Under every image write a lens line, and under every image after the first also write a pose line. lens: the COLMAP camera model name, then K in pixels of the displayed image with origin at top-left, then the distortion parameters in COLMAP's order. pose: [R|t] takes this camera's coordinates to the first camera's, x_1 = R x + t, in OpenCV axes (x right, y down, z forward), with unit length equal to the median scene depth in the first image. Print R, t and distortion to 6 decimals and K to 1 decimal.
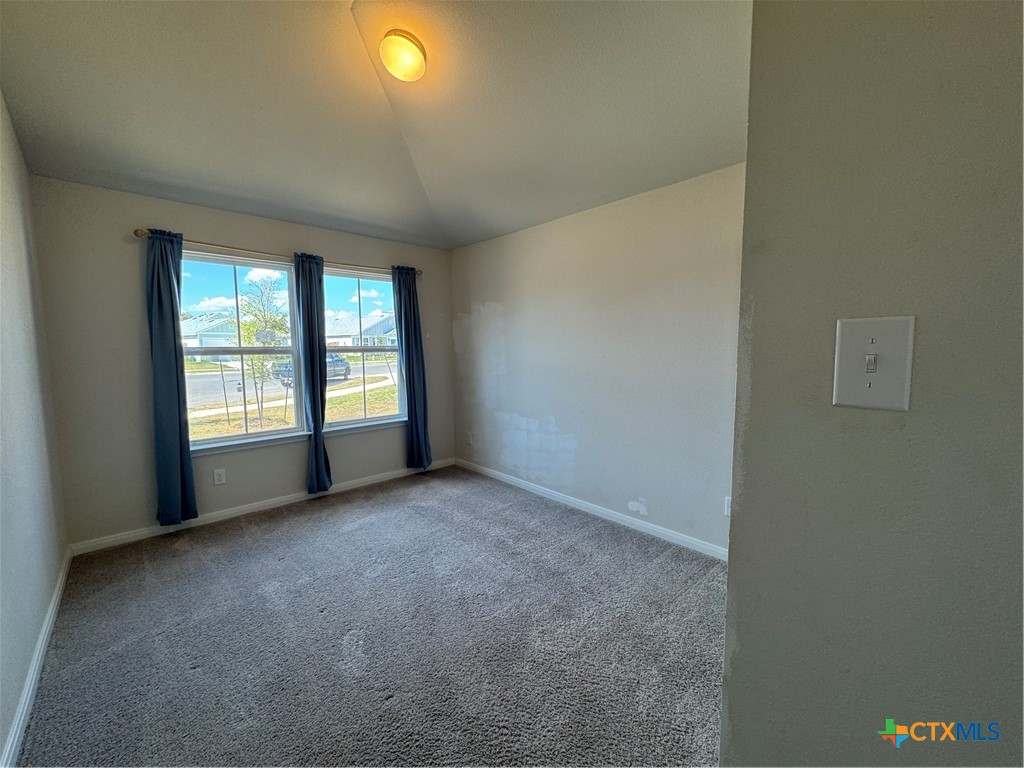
lens RADIAL K [[410.9, 0, 516.4], [0, 410.9, 384.4], [0, 0, 1]] dist [-0.005117, 0.001155]
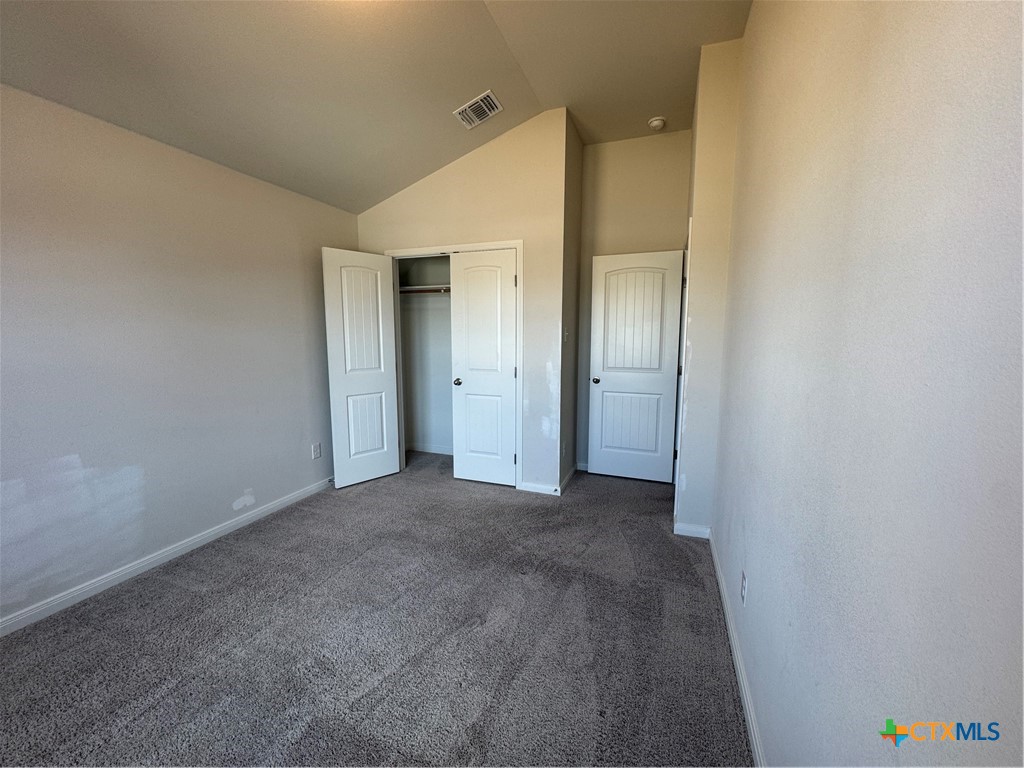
lens RADIAL K [[410.9, 0, 514.2], [0, 410.9, 379.7], [0, 0, 1]] dist [-0.005117, 0.001155]
pose [[-0.443353, -0.106363, 0.890014, -0.781028], [0.078671, 0.984485, 0.156842, -0.074488], [-0.892888, 0.139555, -0.428107, 0.801901]]
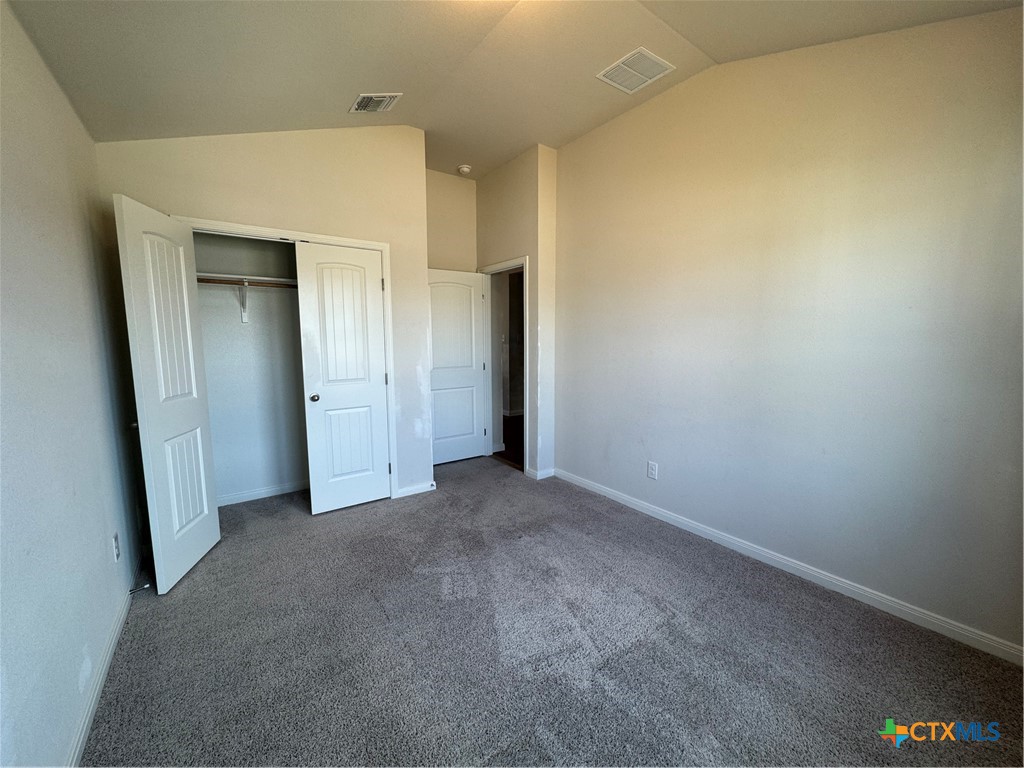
lens RADIAL K [[410.9, 0, 505.4], [0, 410.9, 380.9], [0, 0, 1]] dist [-0.005117, 0.001155]
pose [[-0.990987, -0.010280, 0.133567, -0.237499], [0.015986, 0.980853, 0.194094, -0.118607], [-0.133004, 0.194480, -0.971847, 1.333702]]
